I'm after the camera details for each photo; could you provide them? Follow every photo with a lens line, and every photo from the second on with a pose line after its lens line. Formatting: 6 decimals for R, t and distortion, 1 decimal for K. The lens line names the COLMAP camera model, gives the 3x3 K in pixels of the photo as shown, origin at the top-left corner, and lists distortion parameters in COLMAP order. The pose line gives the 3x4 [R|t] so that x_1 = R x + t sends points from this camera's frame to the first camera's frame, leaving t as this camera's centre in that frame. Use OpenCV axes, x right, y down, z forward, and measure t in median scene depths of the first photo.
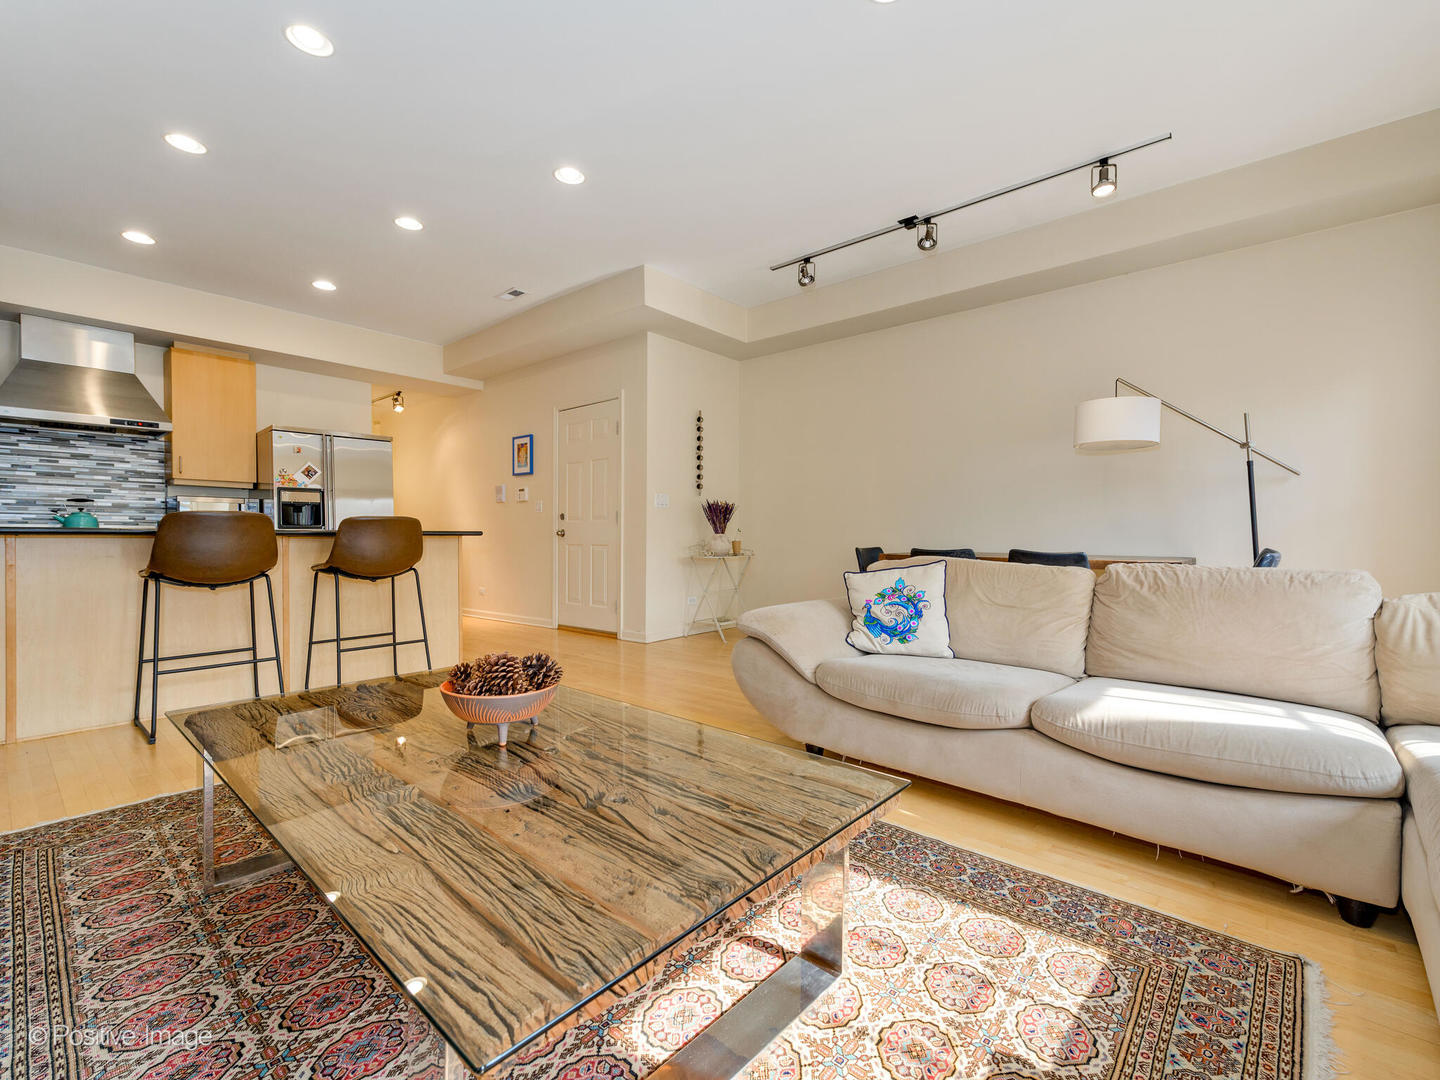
lens RADIAL K [[641.4, 0, 717.1], [0, 641.4, 549.6], [0, 0, 1]] dist [0.007896, -0.000710]
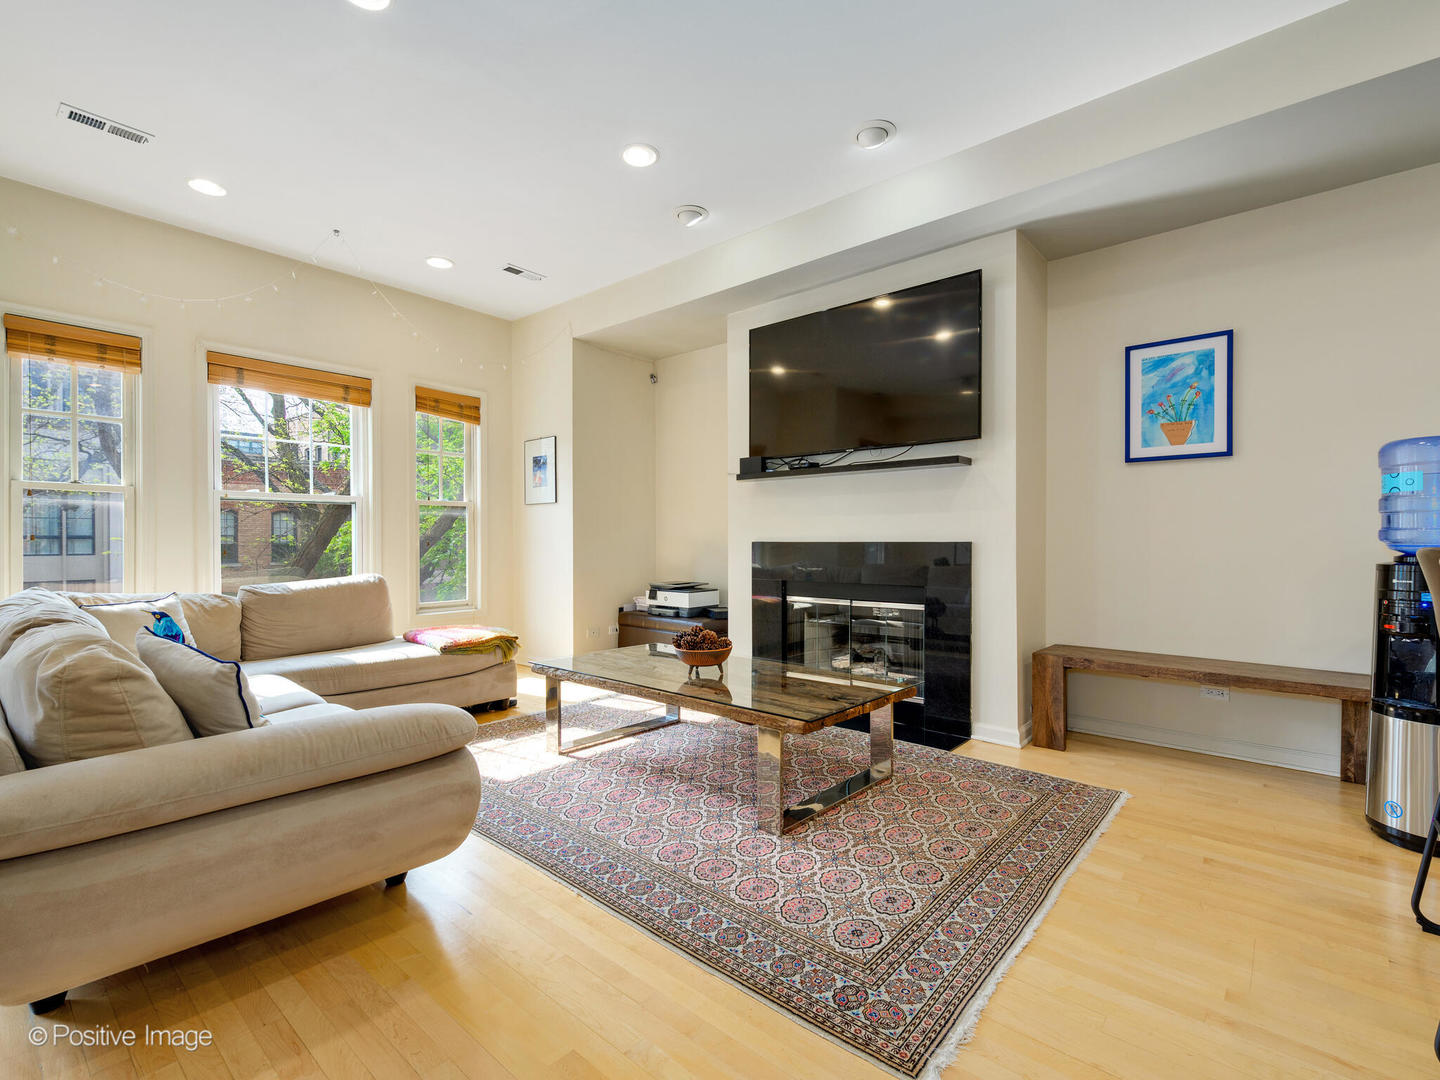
lens RADIAL K [[671.0, 0, 721.9], [0, 671.0, 545.1], [0, 0, 1]] dist [0.009097, -0.001104]
pose [[-0.999866, -0.001626, -0.016302, -0.204403], [-0.001977, 0.999767, 0.021496, -0.080679], [0.016263, 0.021525, -0.999636, 1.715802]]
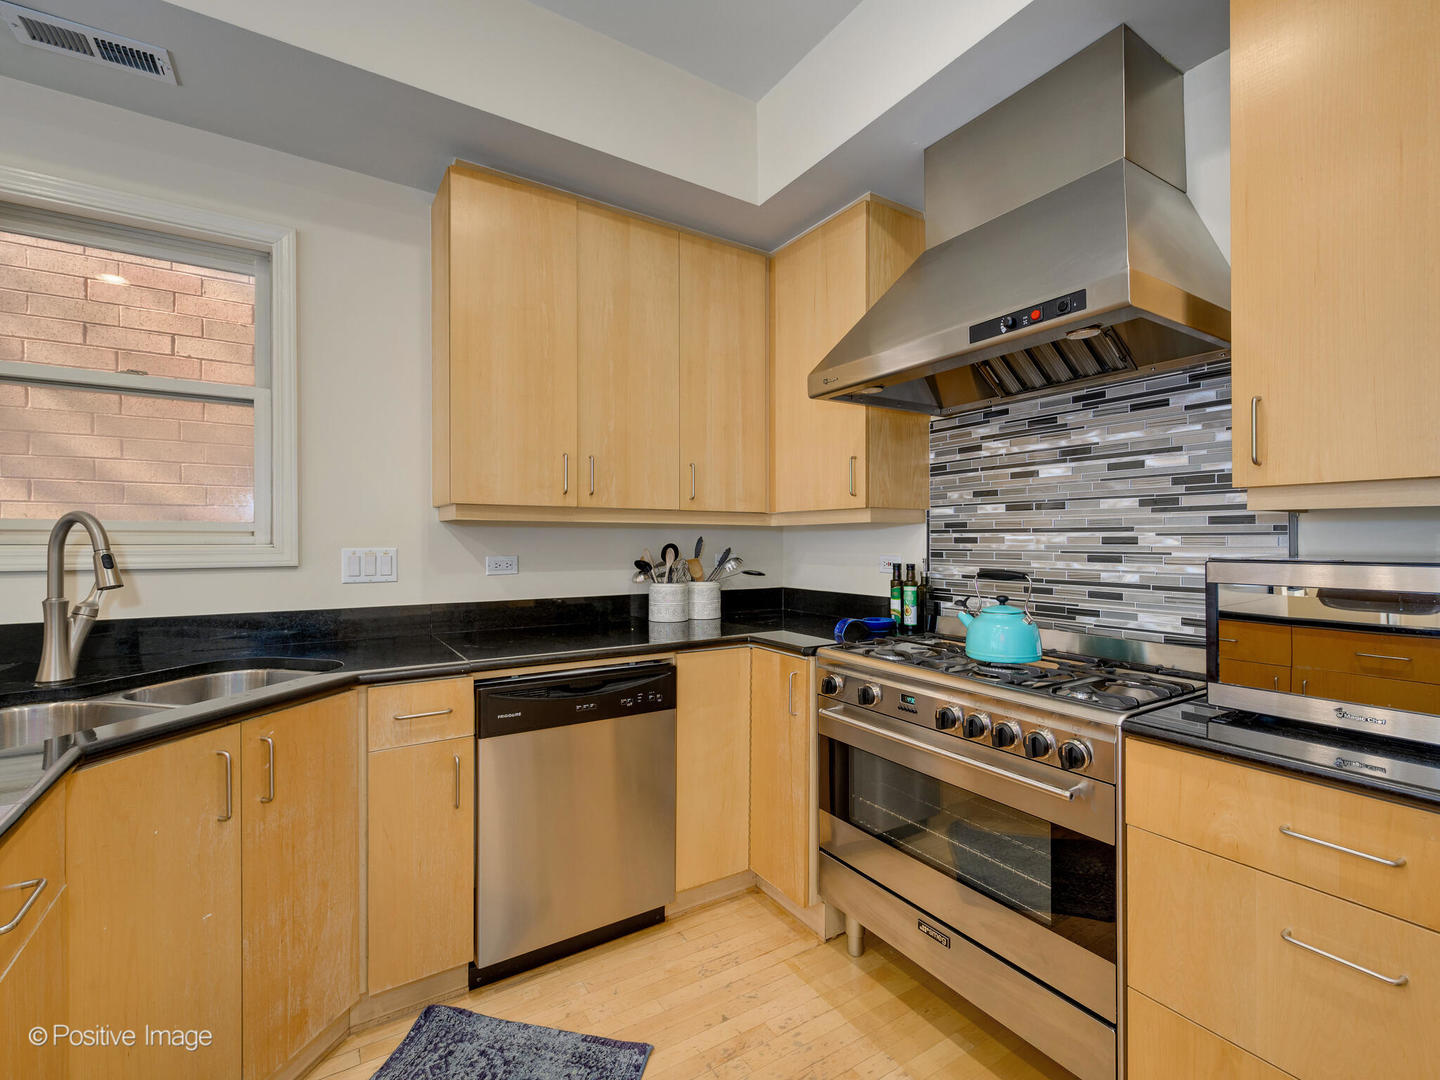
lens RADIAL K [[641.4, 0, 722.2], [0, 641.4, 538.9], [0, 0, 1]] dist [0.007896, -0.000710]
pose [[-0.287152, -0.003167, -0.957880, -1.070266], [-0.017903, 0.999838, 0.002061, -0.172763], [0.957718, 0.017741, -0.287162, 1.742475]]
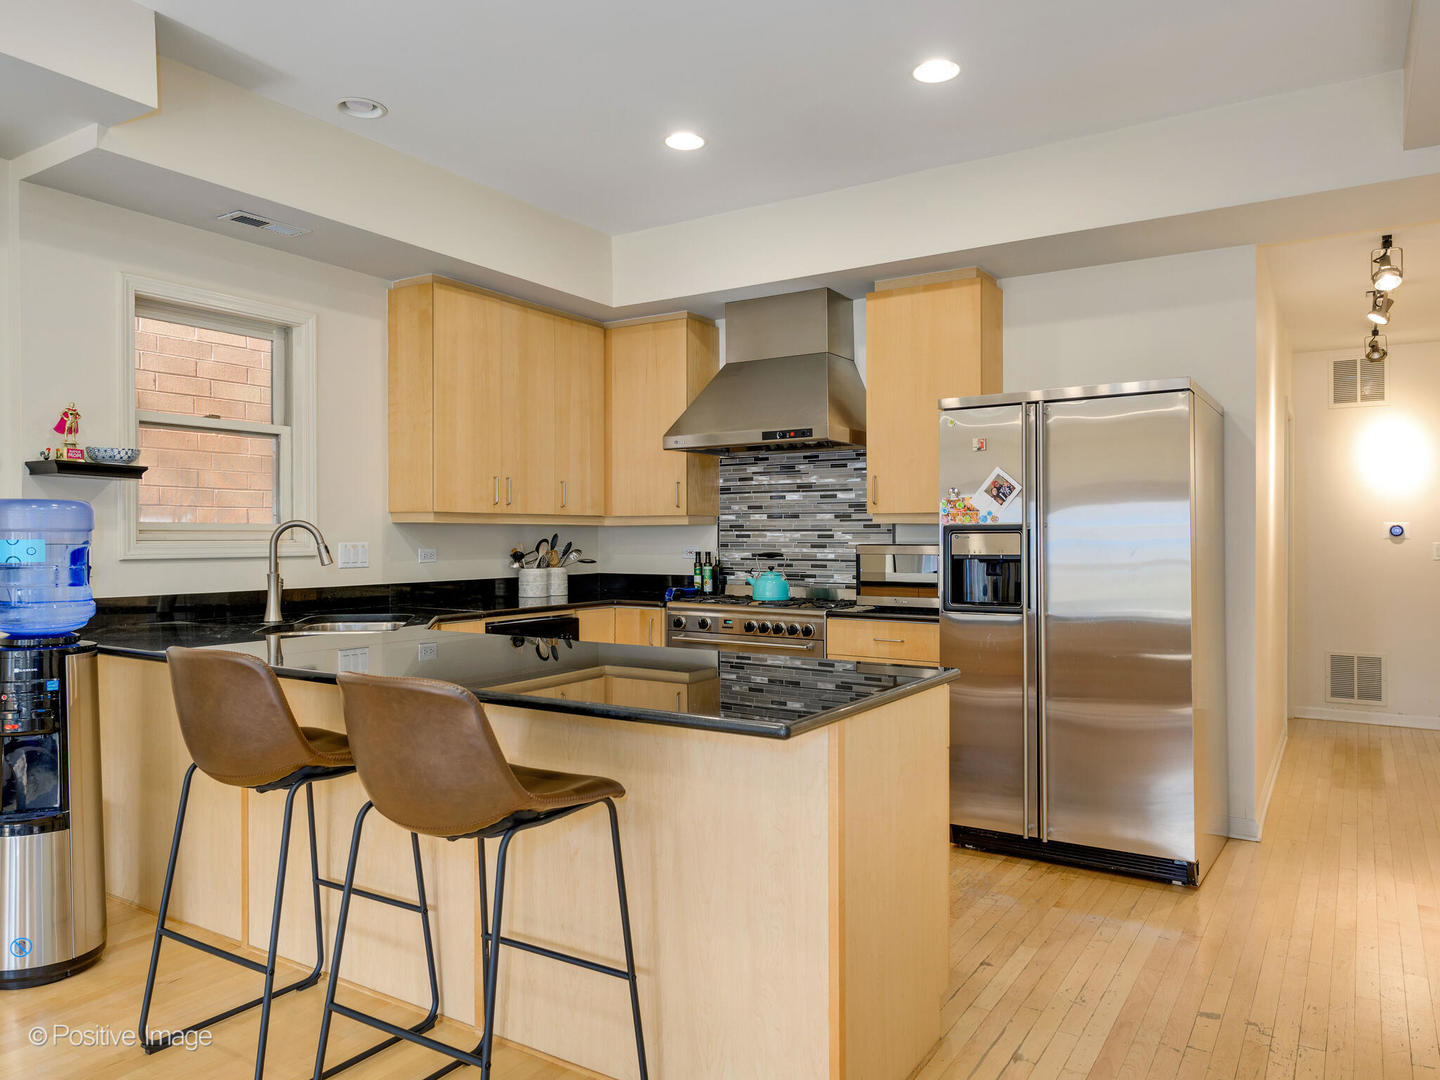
lens RADIAL K [[981.3, 0, 715.7], [0, 981.3, 543.1], [0, 0, 1]] dist [0.028180, -0.004125]
pose [[0.146106, 0.009537, -0.989223, 0.068618], [-0.016864, 0.999832, 0.007149, -0.173759], [0.989125, 0.015638, 0.146242, 1.445477]]
